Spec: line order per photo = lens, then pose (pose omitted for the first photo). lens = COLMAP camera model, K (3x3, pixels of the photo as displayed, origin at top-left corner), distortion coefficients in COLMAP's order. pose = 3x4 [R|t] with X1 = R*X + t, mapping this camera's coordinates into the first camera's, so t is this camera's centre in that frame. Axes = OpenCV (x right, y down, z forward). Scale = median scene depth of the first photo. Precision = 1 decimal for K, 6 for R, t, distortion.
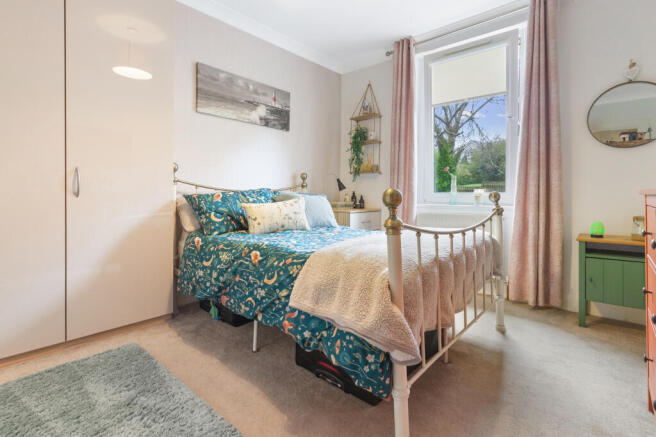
lens RADIAL K [[319.5, 0, 327.9], [0, 319.5, 197.6], [0, 0, 1]] dist [-0.000781, -0.000323]
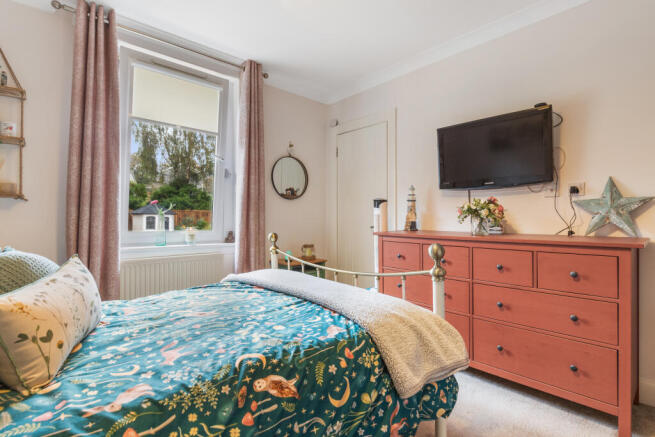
lens RADIAL K [[320.2, 0, 327.5], [0, 320.2, 218.5], [0, 0, 1]] dist [-0.000802, -0.000038]
pose [[0.111540, 0.000138, 0.993760, -0.256873], [0.002869, 0.999996, -0.000461, -0.029826], [-0.993756, 0.002902, 0.111539, 0.303396]]
